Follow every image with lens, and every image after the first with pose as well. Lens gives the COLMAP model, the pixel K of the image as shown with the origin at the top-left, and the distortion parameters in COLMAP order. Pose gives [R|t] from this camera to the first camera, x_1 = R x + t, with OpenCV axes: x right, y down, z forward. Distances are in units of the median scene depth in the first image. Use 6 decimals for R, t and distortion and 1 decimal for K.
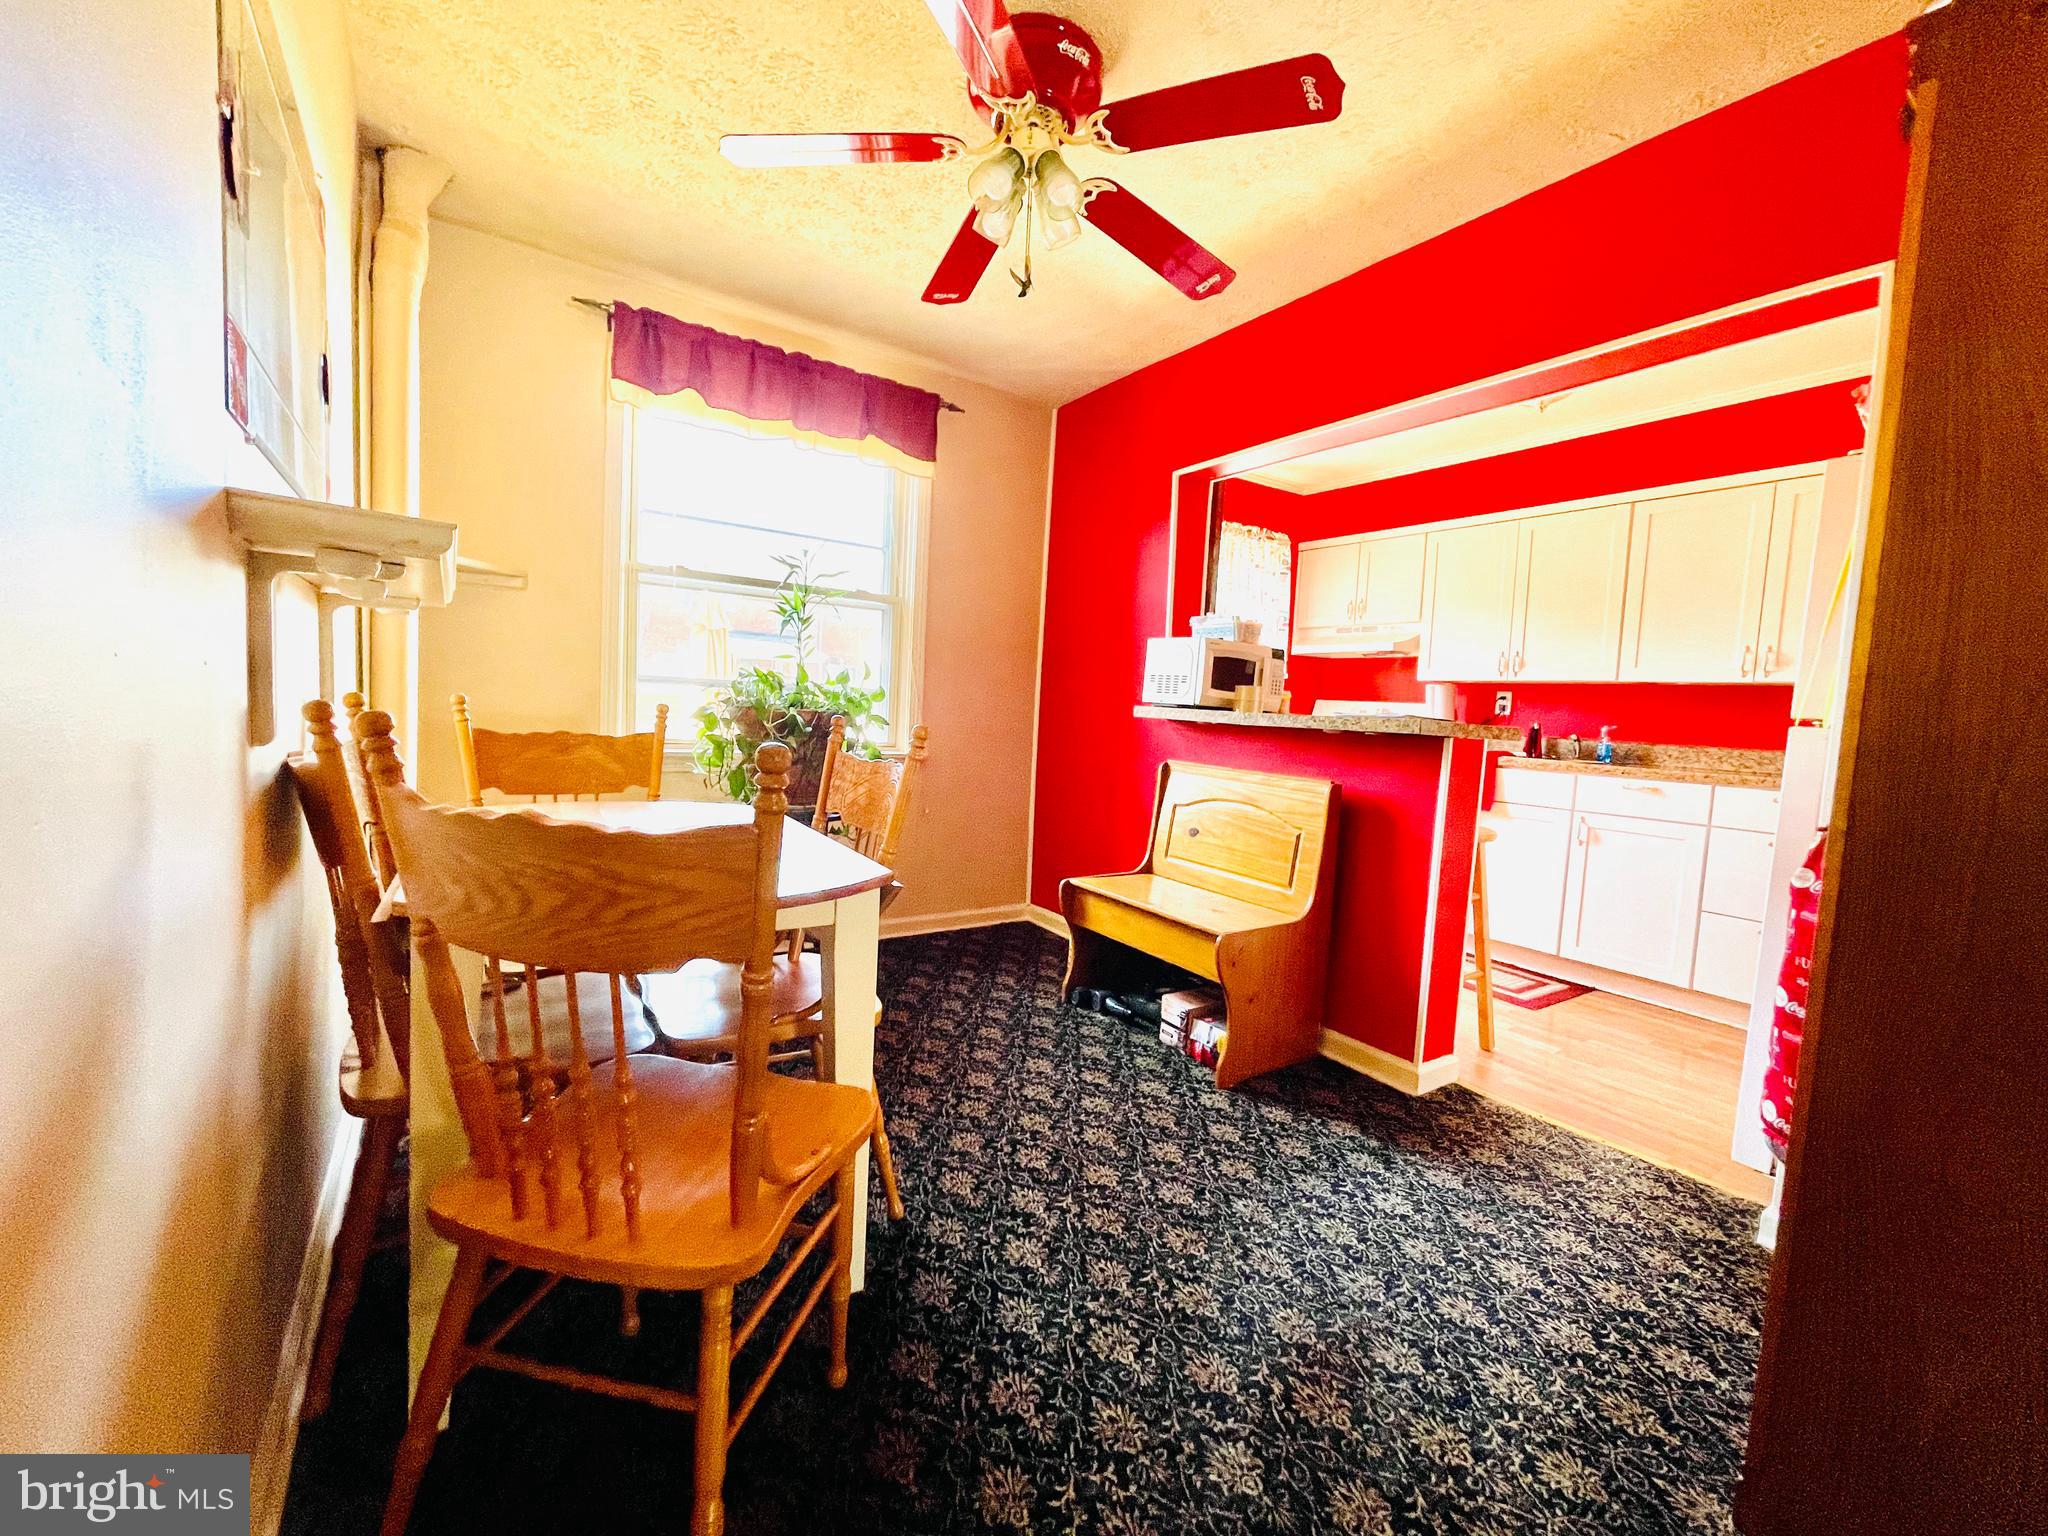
lens RADIAL K [[834.8, 0, 1021.1], [0, 834.8, 764.5], [0, 0, 1]] dist [-0.007755, 0.000806]
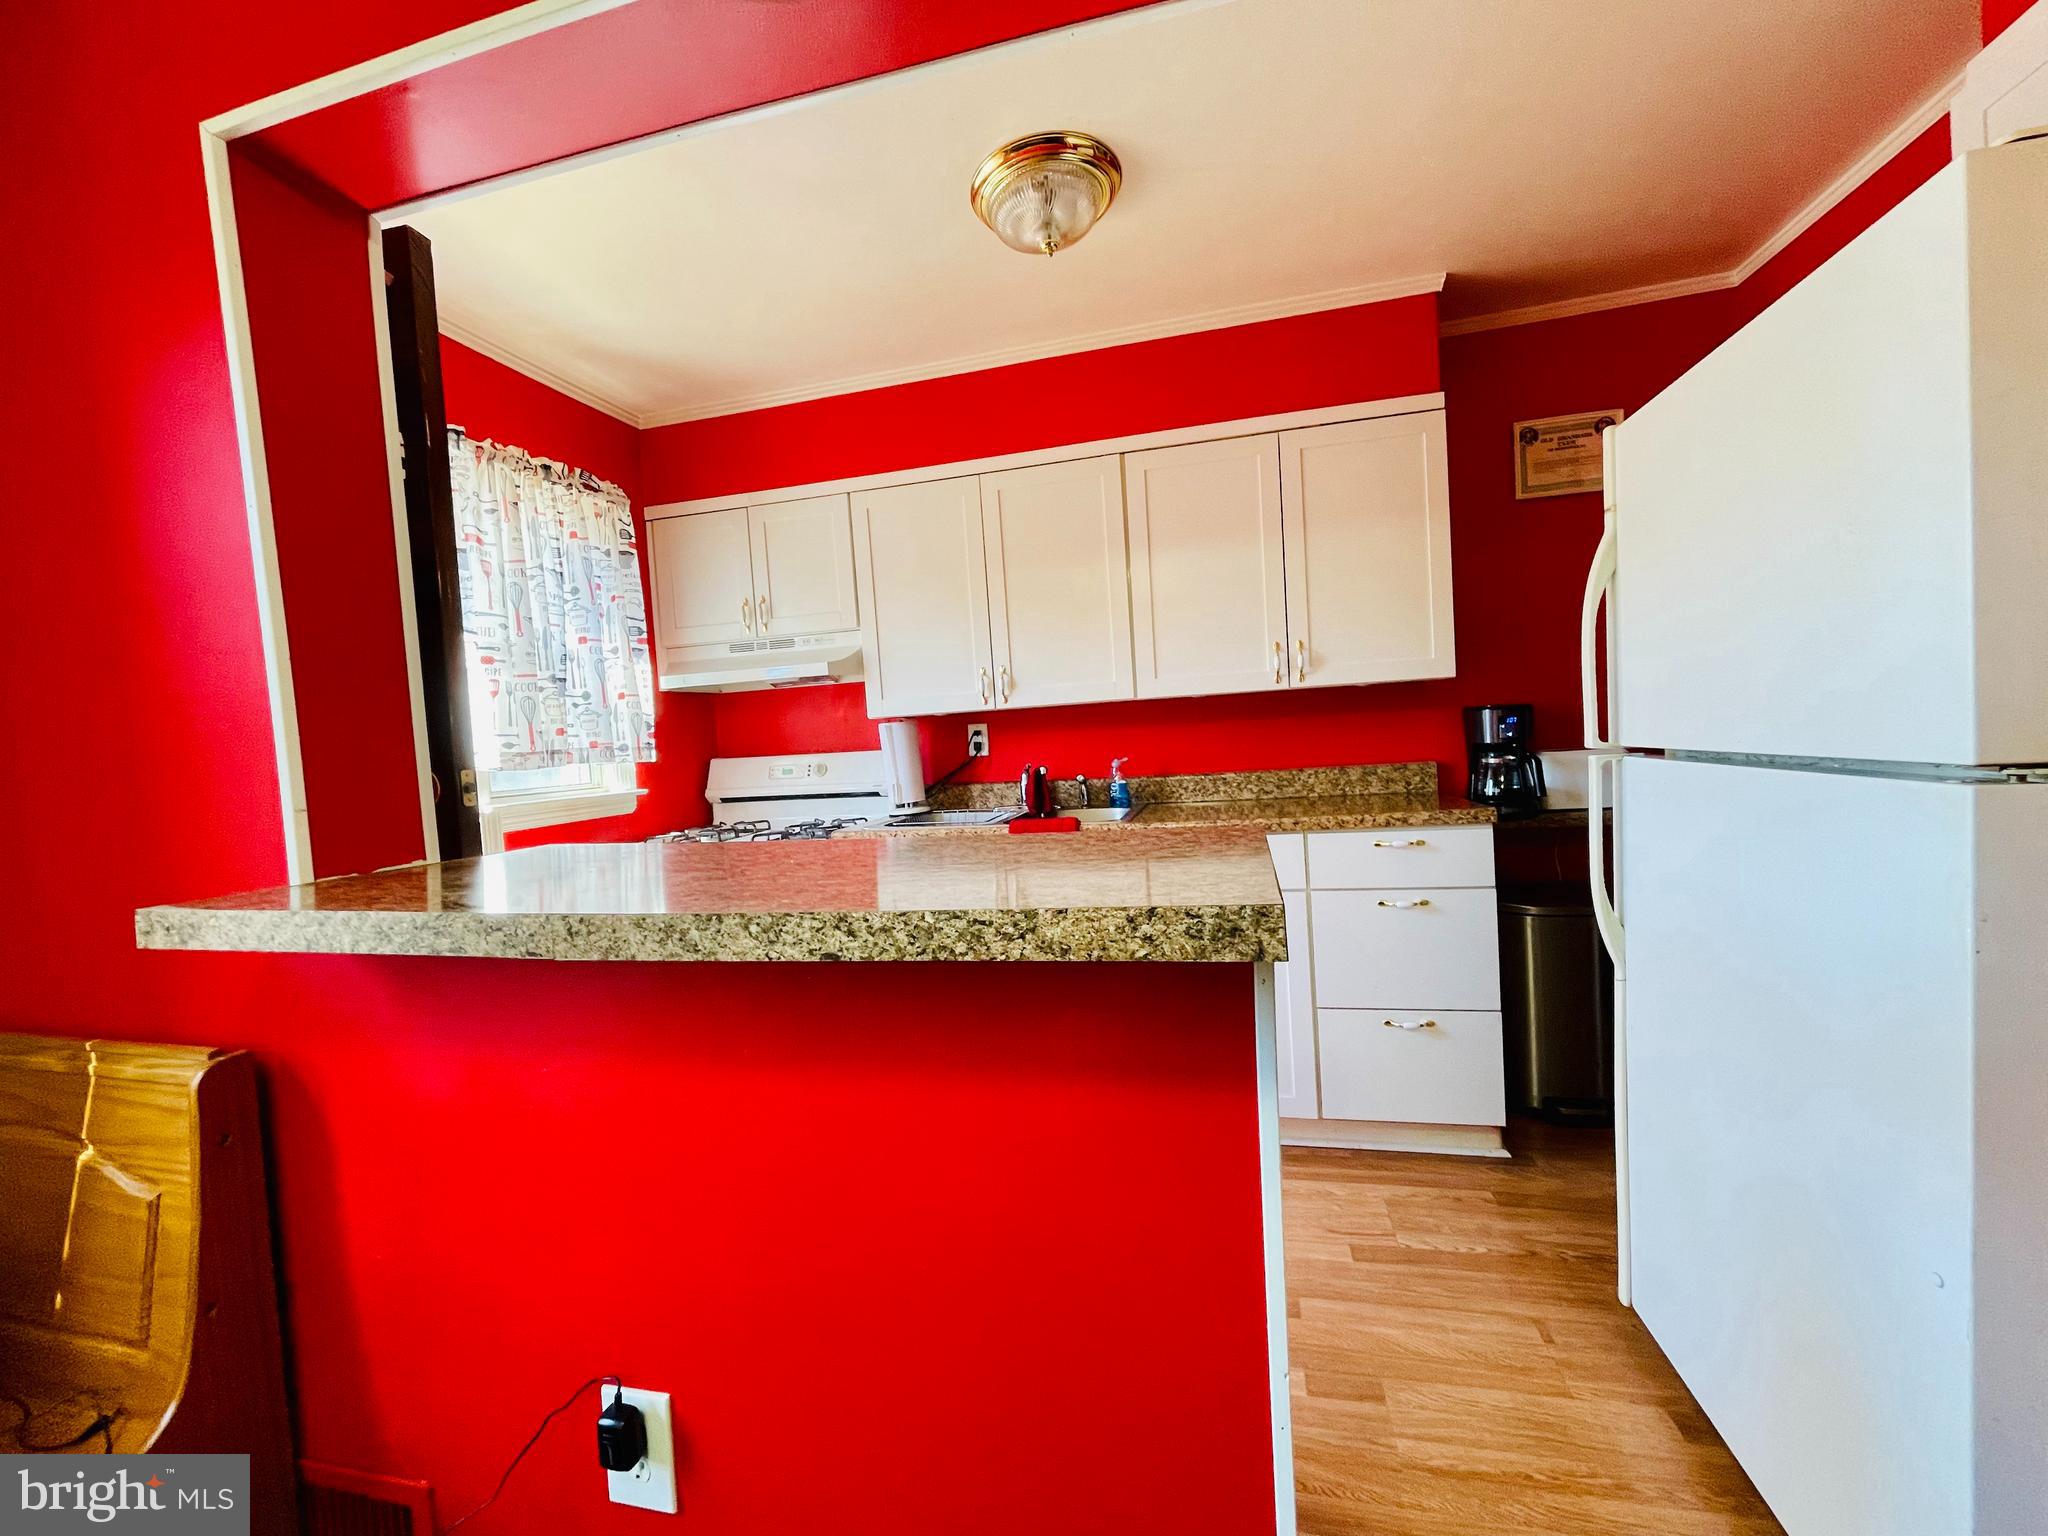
lens RADIAL K [[834.8, 0, 1032.5], [0, 834.8, 766.9], [0, 0, 1]] dist [-0.007755, 0.000806]
pose [[0.731237, -0.123333, 0.670881, 0.126947], [0.146990, 0.988903, 0.021584, -0.058912], [-0.666098, 0.082830, 0.741251, 0.435200]]
